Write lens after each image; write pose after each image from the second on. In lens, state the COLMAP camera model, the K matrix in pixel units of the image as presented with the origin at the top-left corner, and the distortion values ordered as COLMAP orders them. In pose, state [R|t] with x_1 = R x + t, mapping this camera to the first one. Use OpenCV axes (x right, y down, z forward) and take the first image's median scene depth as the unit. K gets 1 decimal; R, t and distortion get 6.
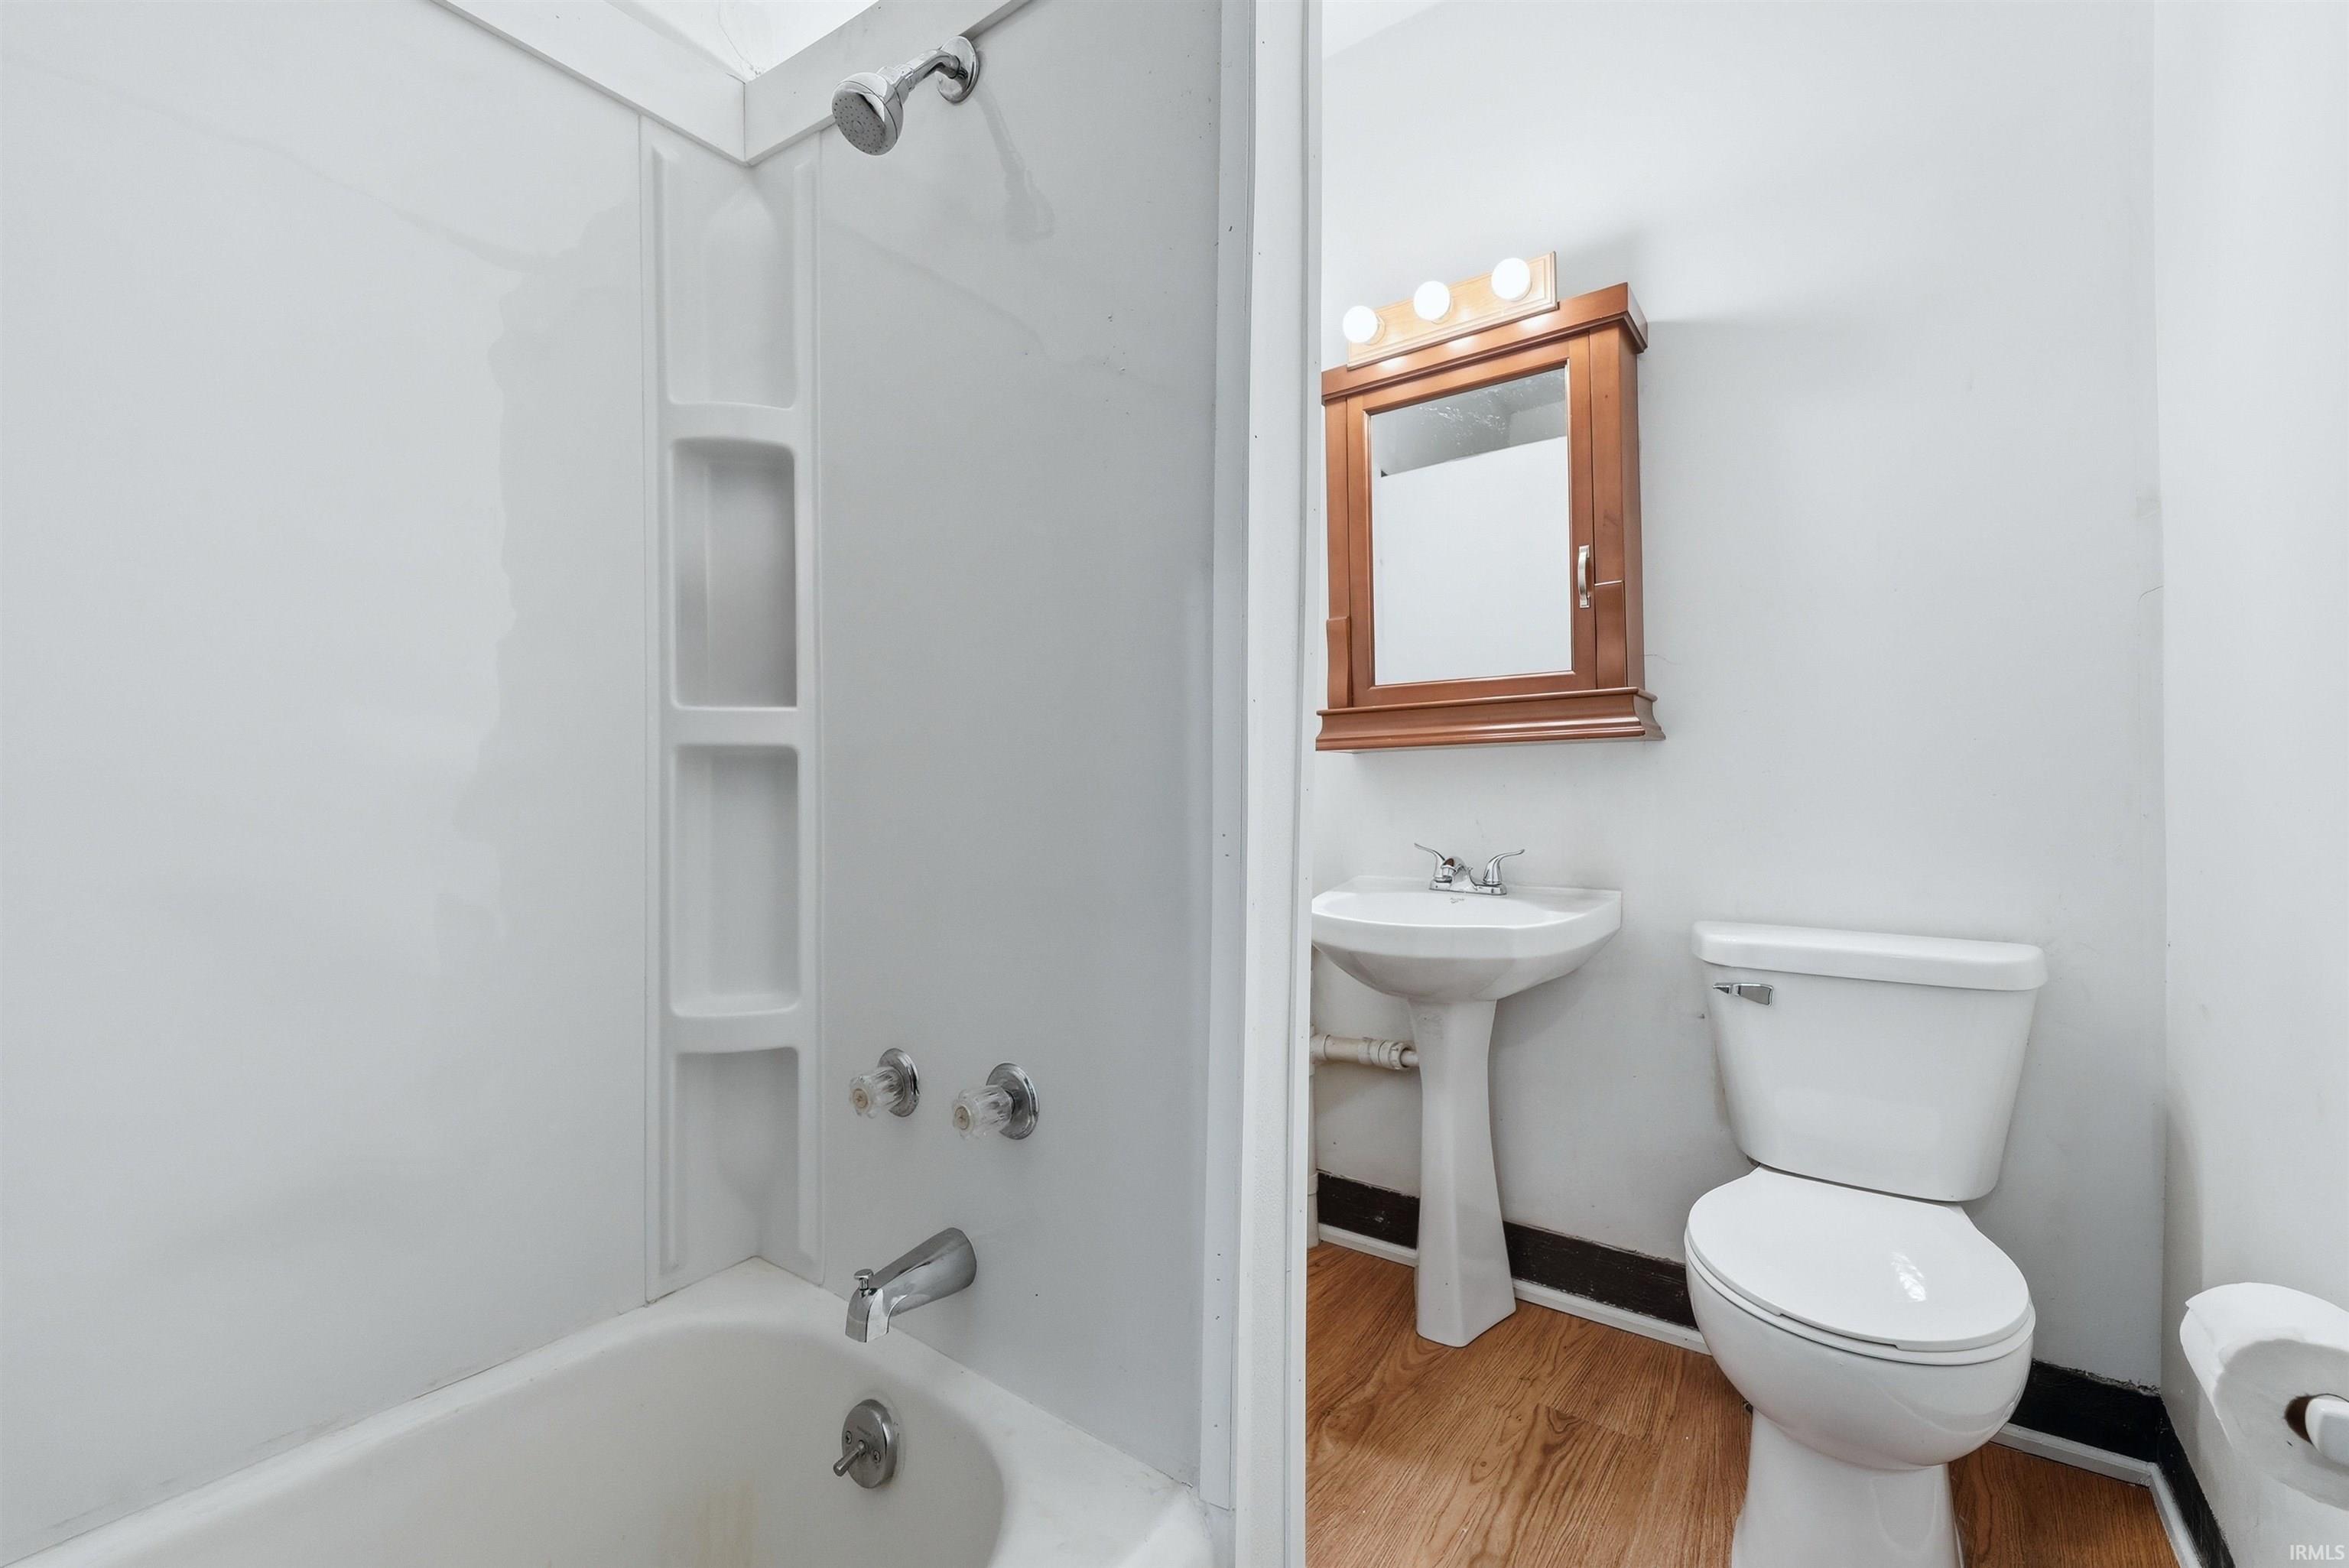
lens RADIAL K [[955.0, 0, 1169.8], [0, 955.0, 778.2], [0, 0, 1]] dist [-0.002995, -0.000148]
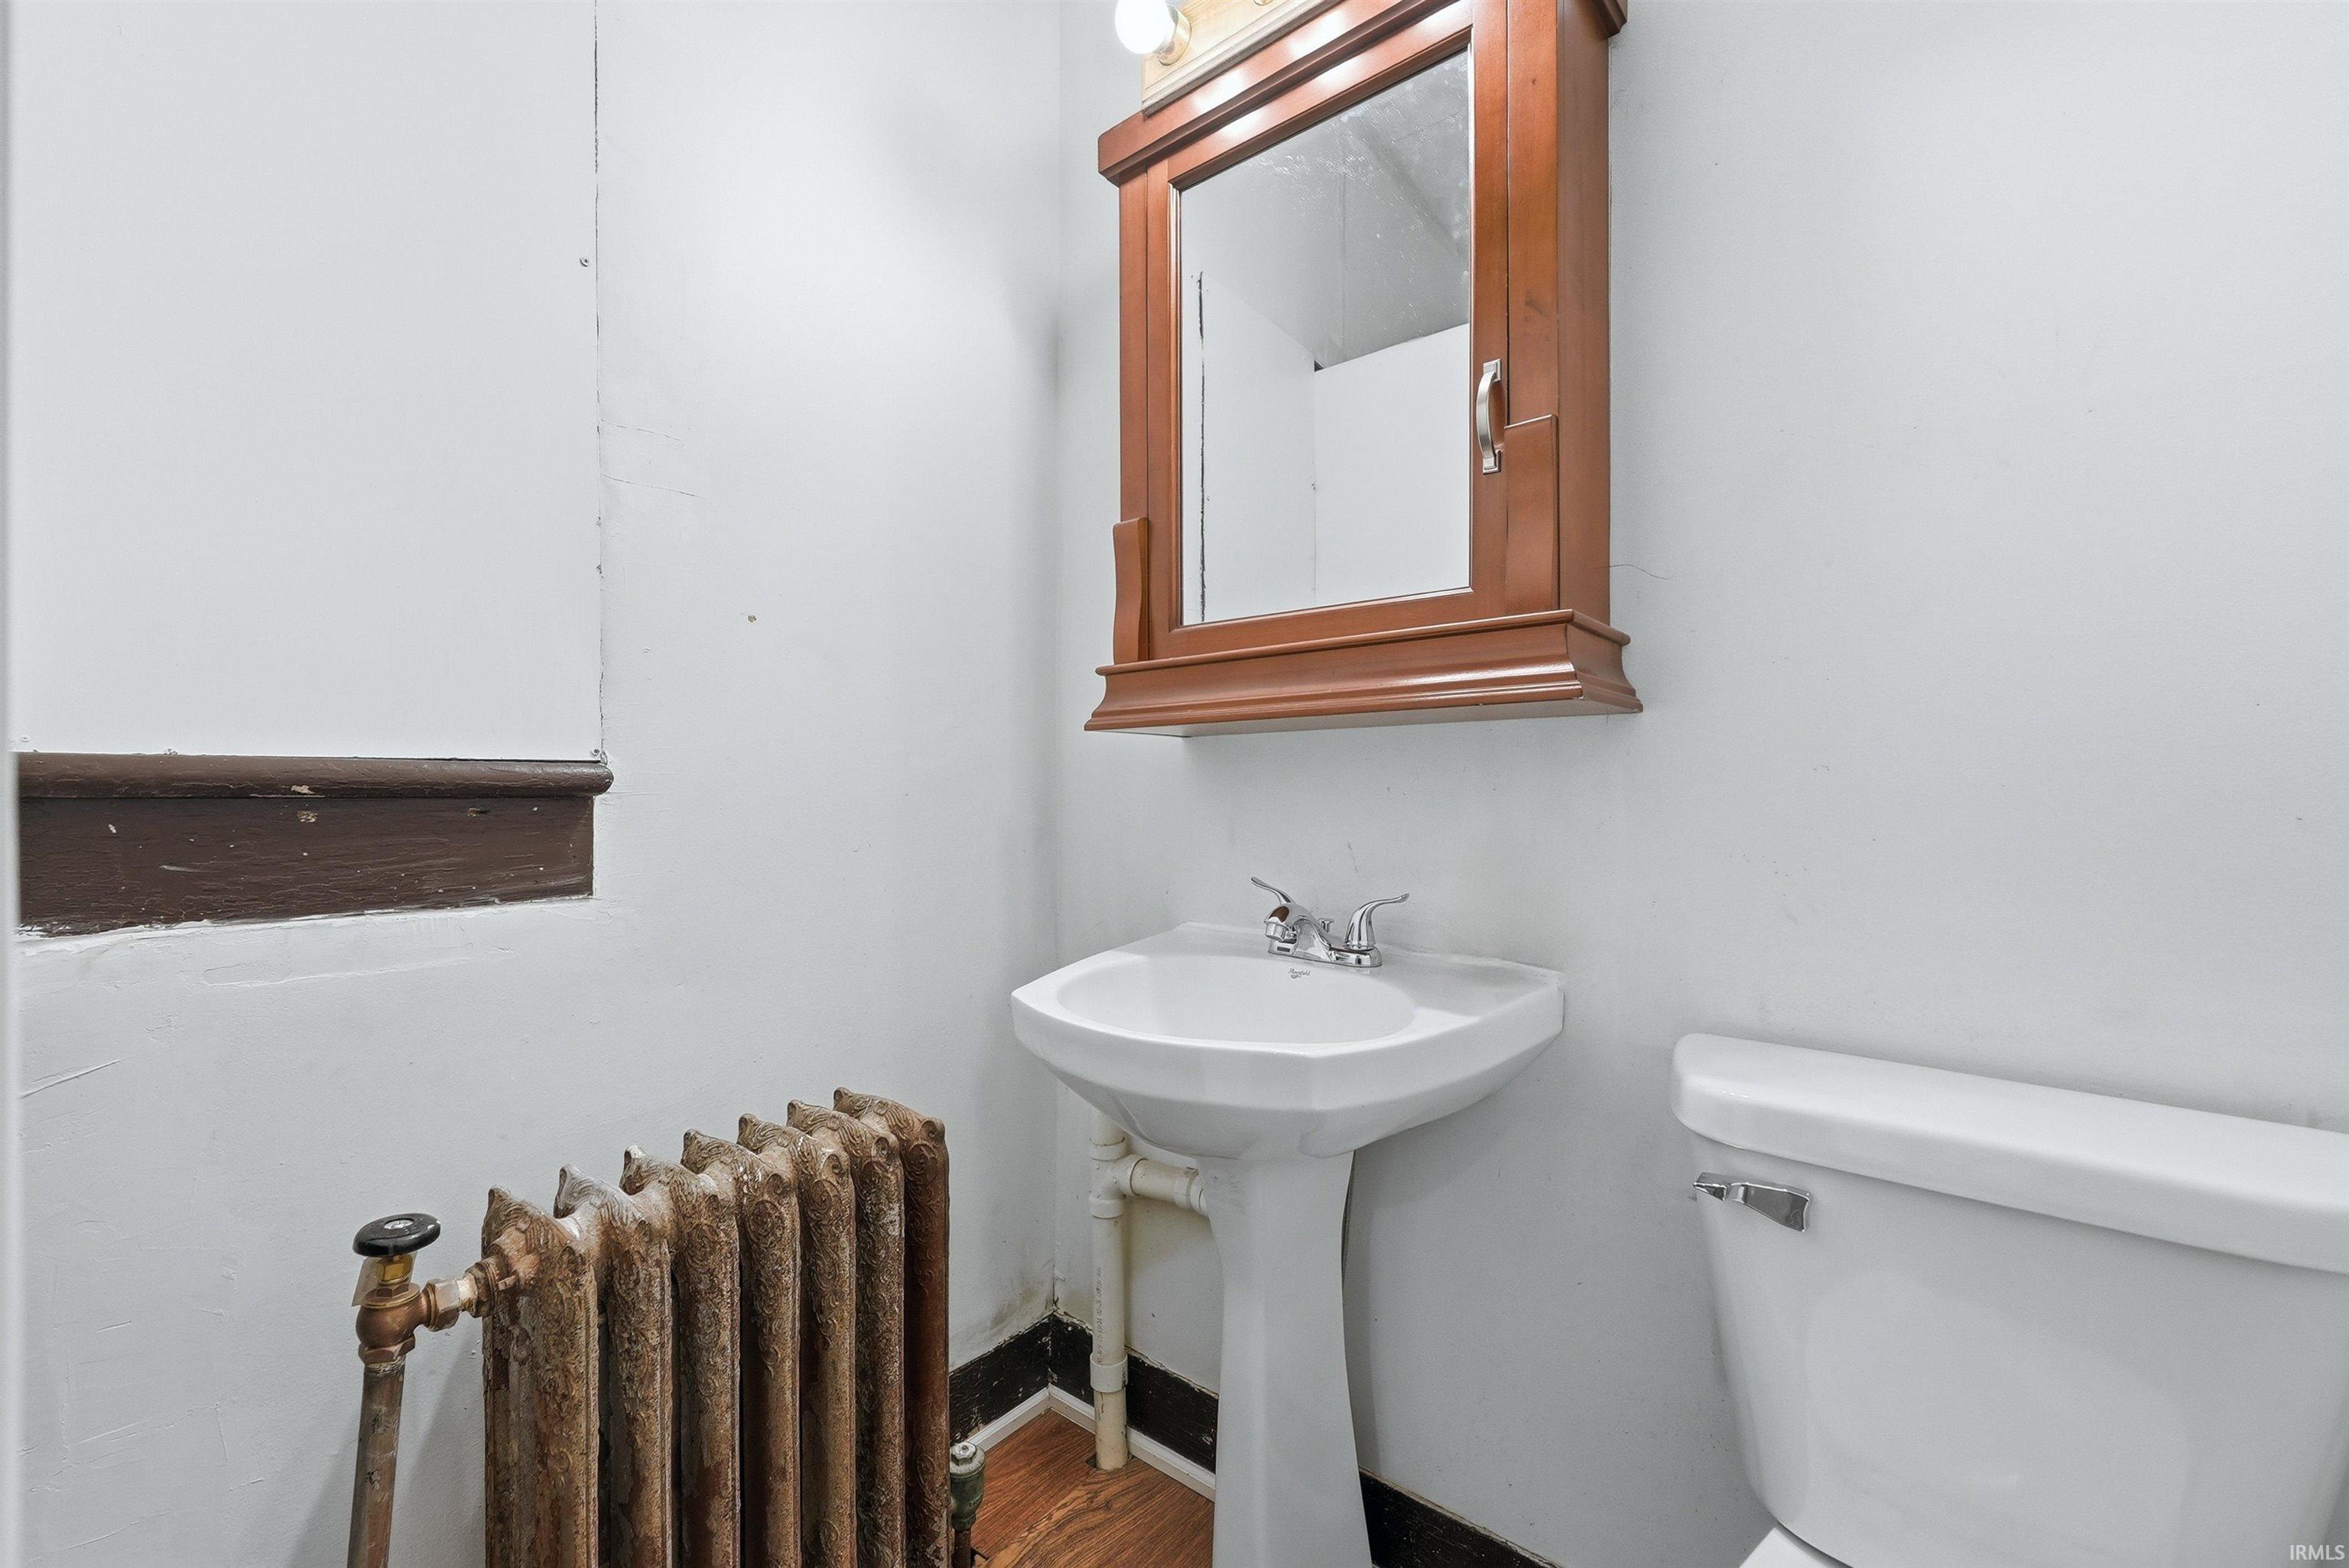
lens RADIAL K [[955.0, 0, 1179.4], [0, 955.0, 796.9], [0, 0, 1]] dist [-0.002995, -0.000148]
pose [[0.997882, 0.014475, -0.063415, 0.262435], [-0.013260, 0.999721, 0.019540, 0.002849], [0.063680, -0.018658, 0.997796, 0.385685]]
